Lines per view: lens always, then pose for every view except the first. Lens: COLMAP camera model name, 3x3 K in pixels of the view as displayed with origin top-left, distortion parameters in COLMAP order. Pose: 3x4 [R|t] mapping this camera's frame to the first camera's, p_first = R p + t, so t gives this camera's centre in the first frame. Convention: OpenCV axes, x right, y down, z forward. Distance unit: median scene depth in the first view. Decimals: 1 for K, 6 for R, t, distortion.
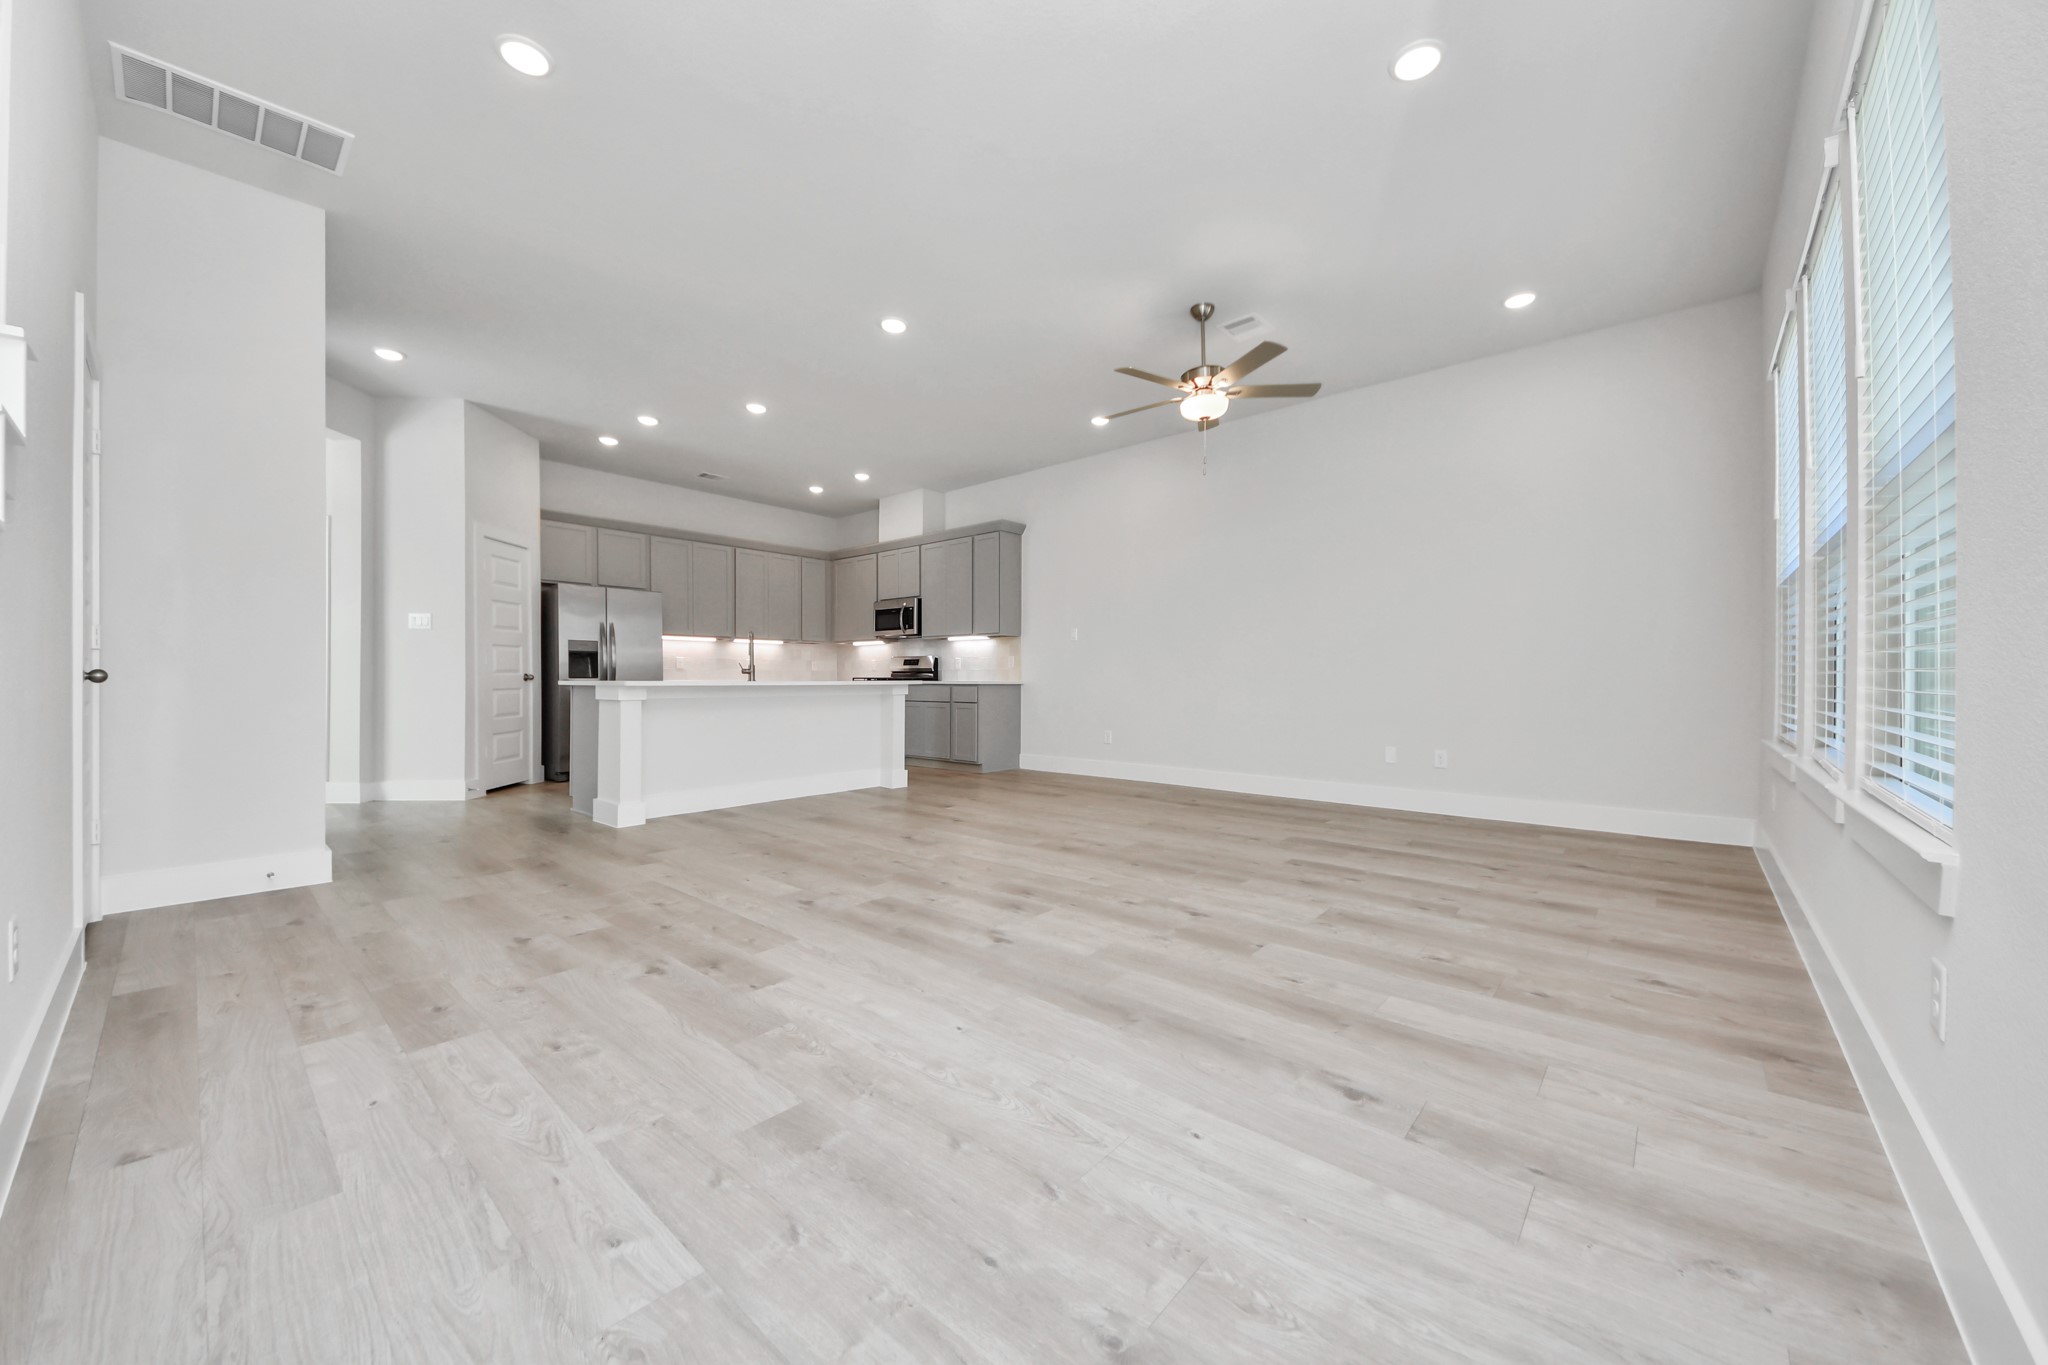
lens RADIAL K [[739.1, 0, 1035.9], [0, 739.1, 677.5], [0, 0, 1]] dist [0.002774, -0.003681]
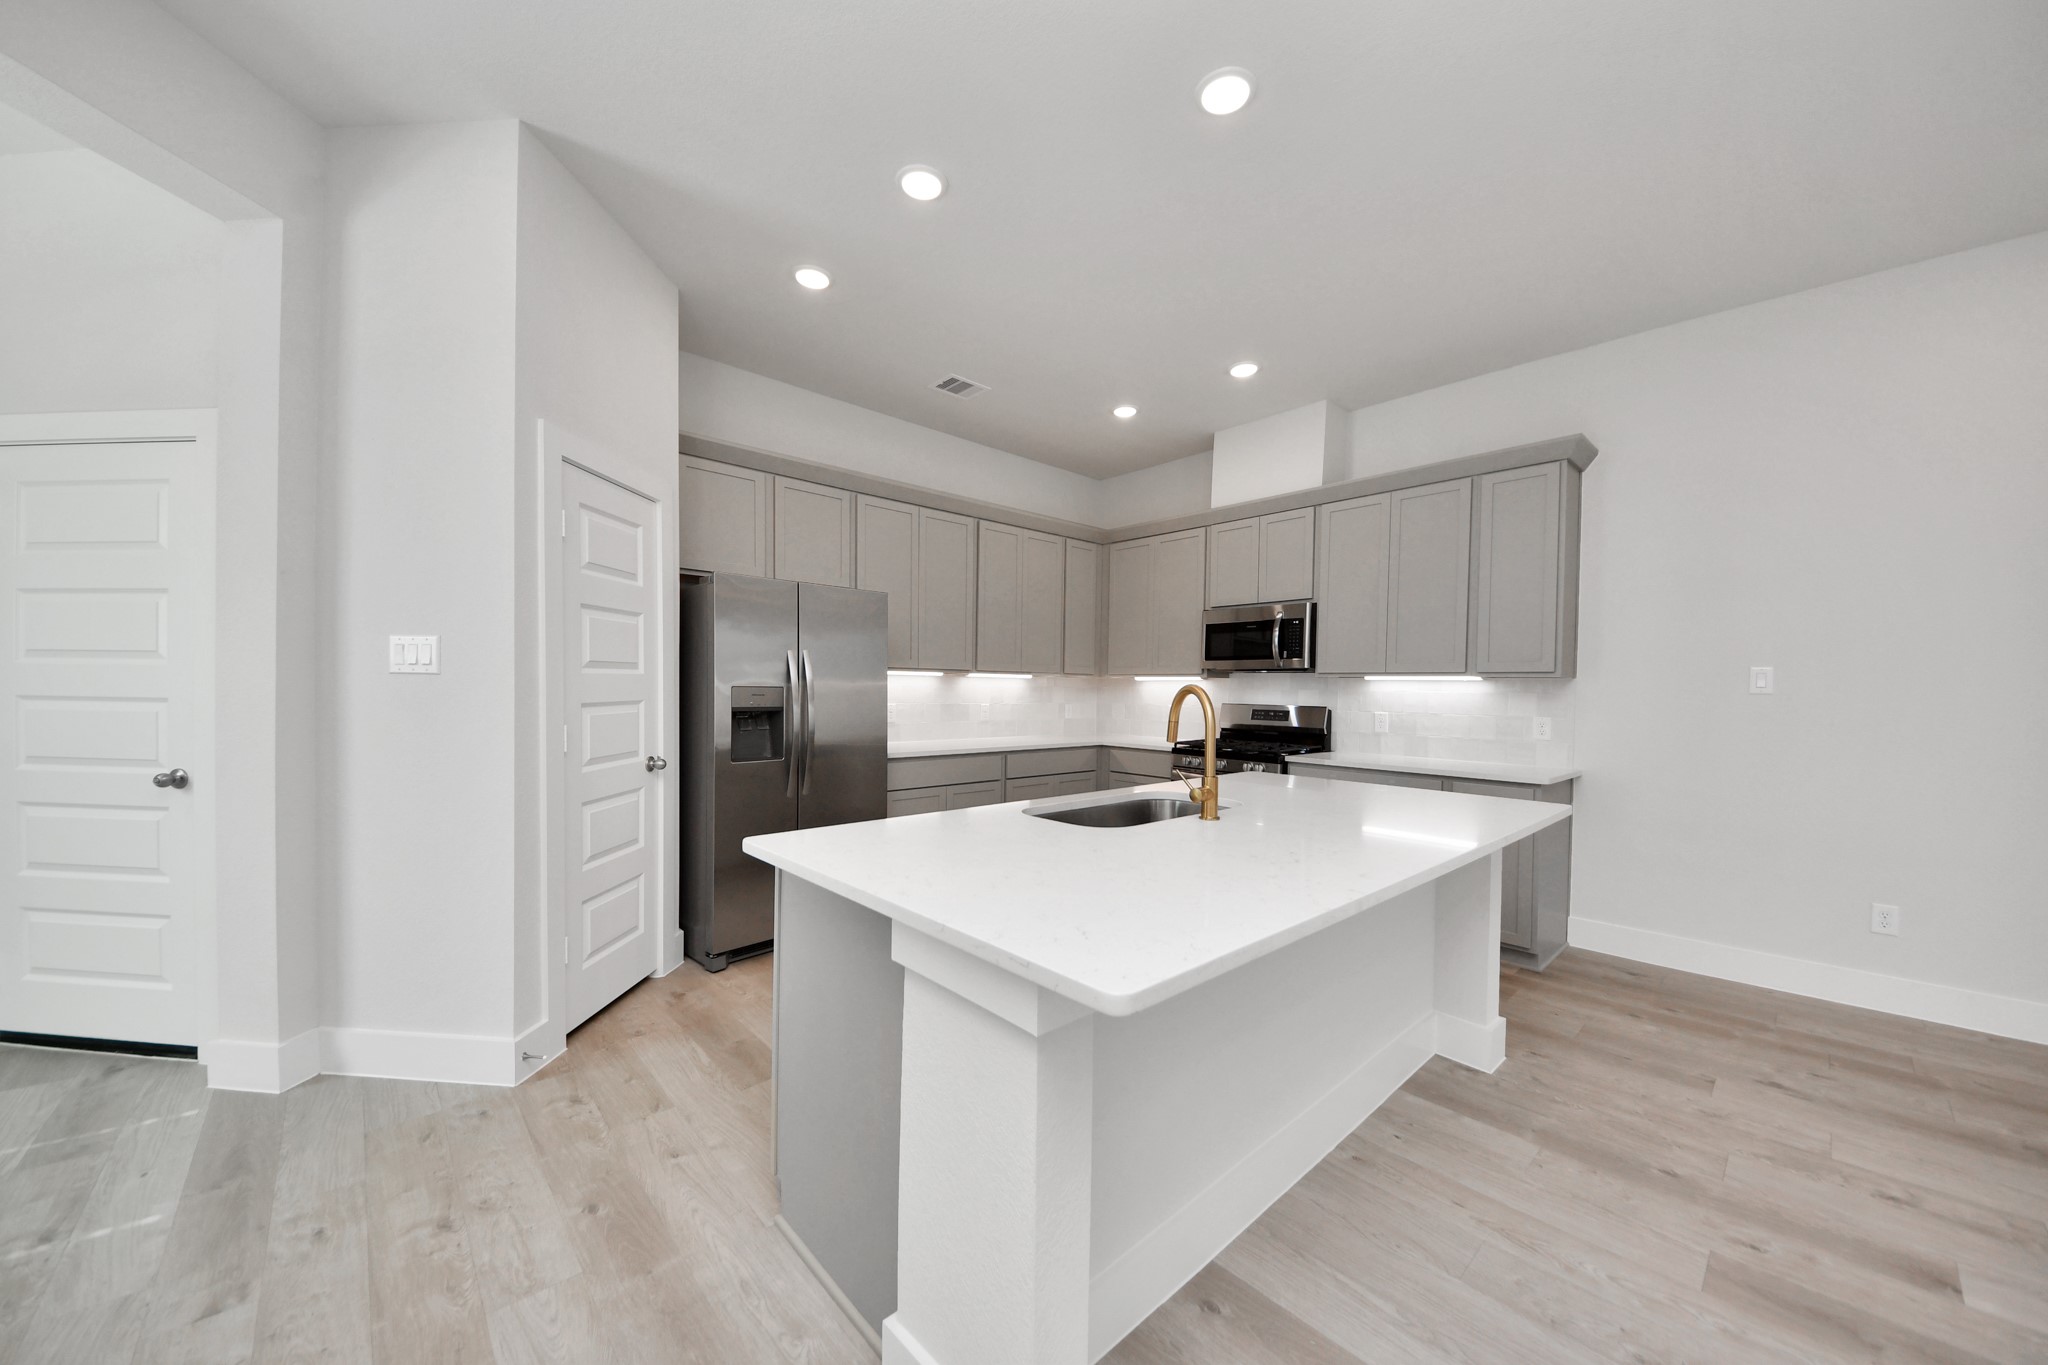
lens RADIAL K [[739.1, 0, 1029.0], [0, 739.1, 698.9], [0, 0, 1]] dist [0.002774, -0.003681]
pose [[0.990525, 0.013196, -0.136700, -0.337902], [-0.011285, 0.999828, 0.014746, -0.048202], [0.136871, -0.013064, 0.990503, 0.494610]]
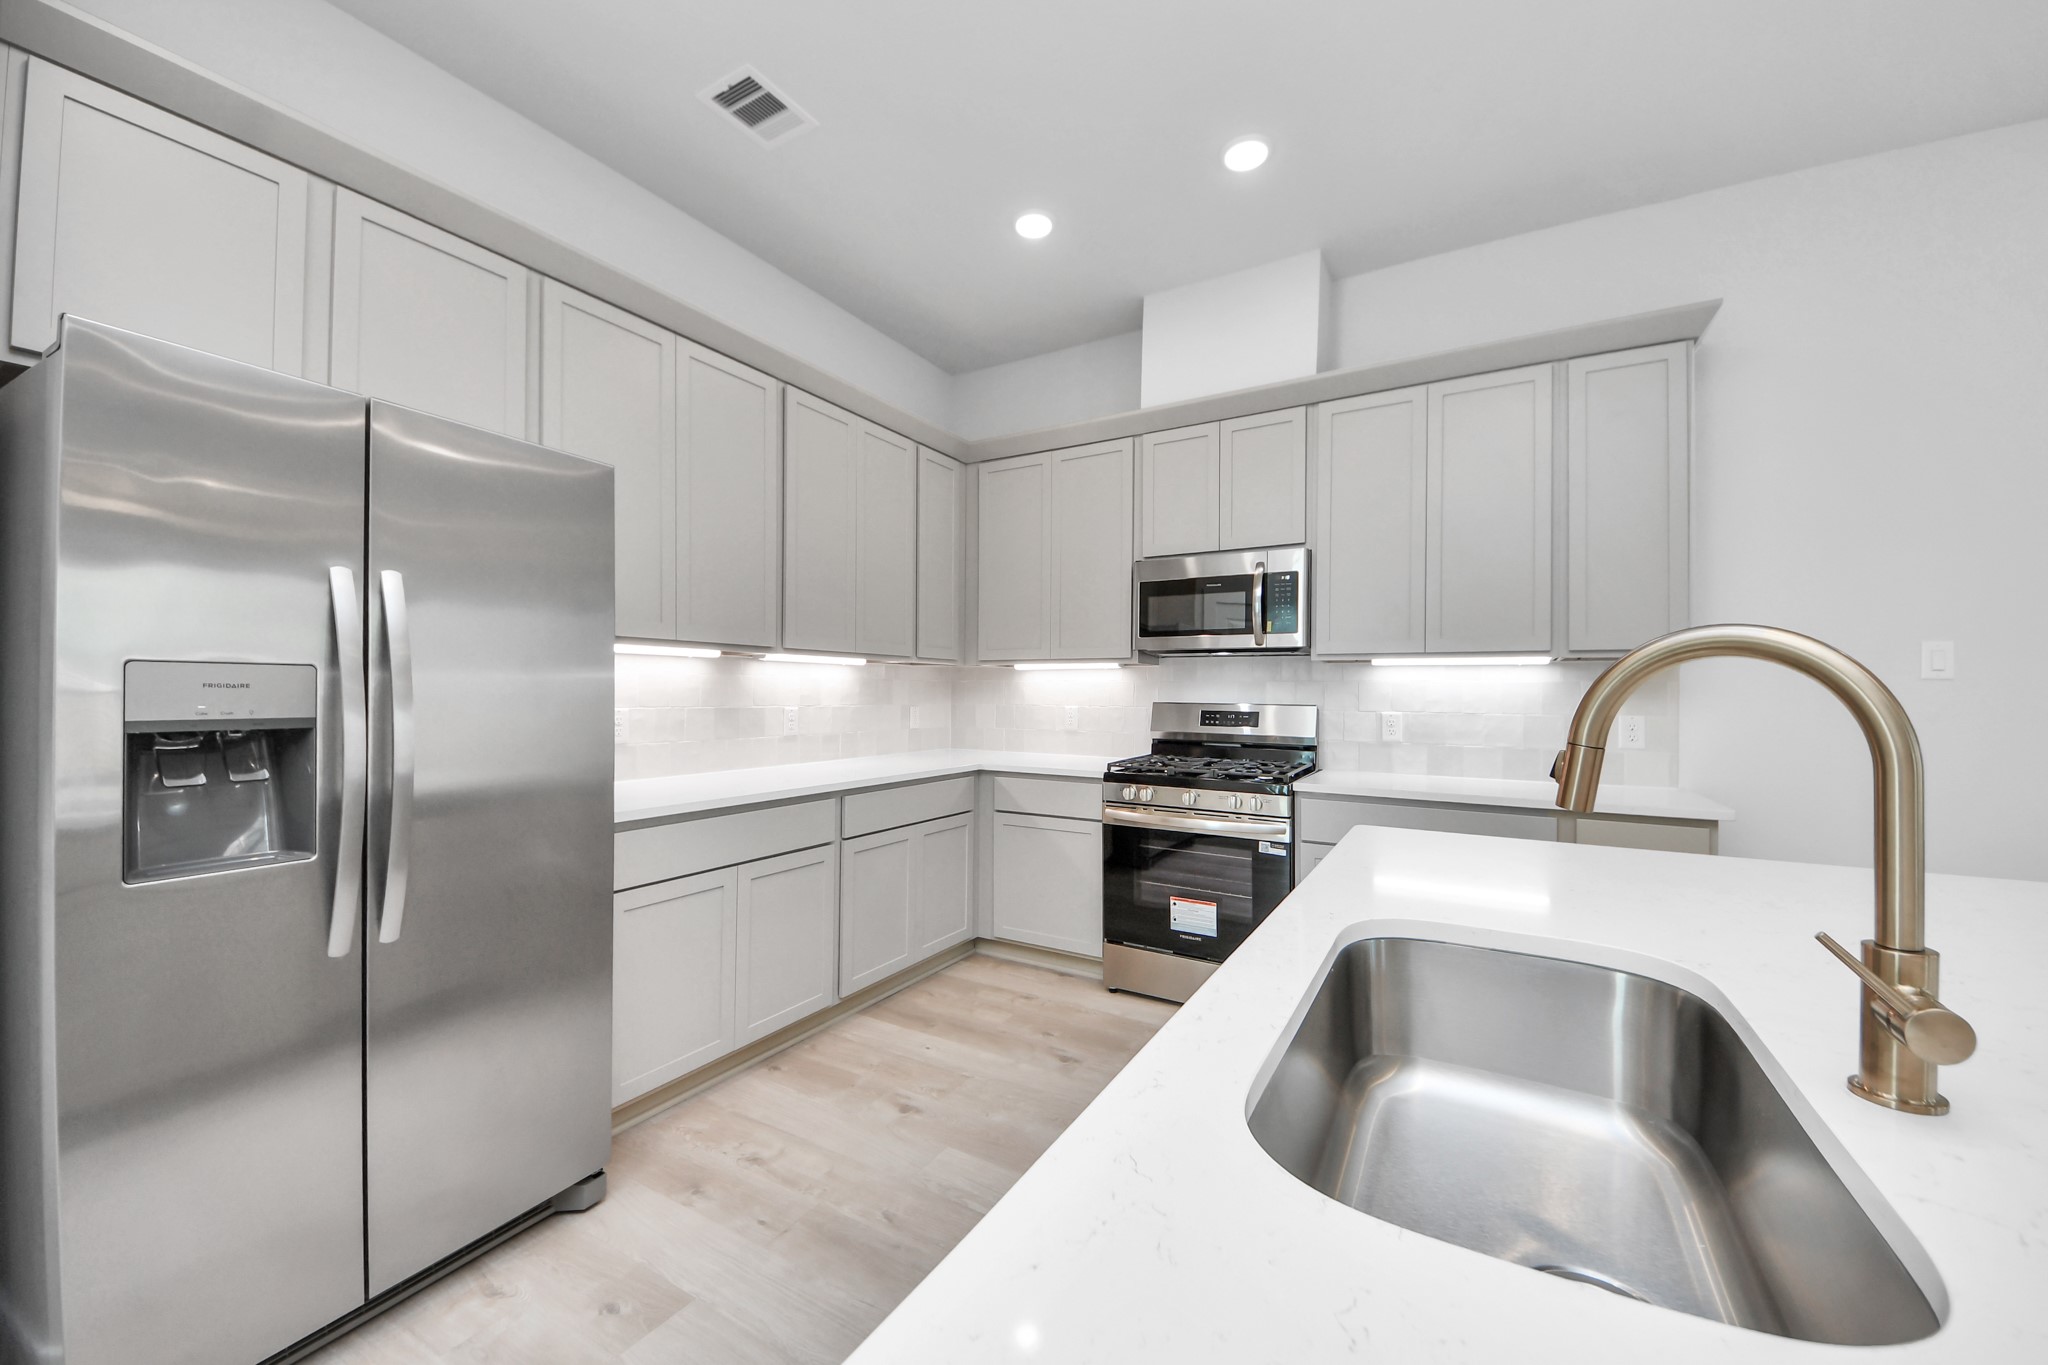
lens RADIAL K [[778.1, 0, 994.8], [0, 778.1, 698.7], [0, 0, 1]] dist [-0.013856, -0.000231]
pose [[0.992617, 0.003648, 0.121232, -0.417536], [-0.005056, 0.999923, 0.011305, -0.042767], [-0.121182, -0.011834, 0.992560, 0.740920]]
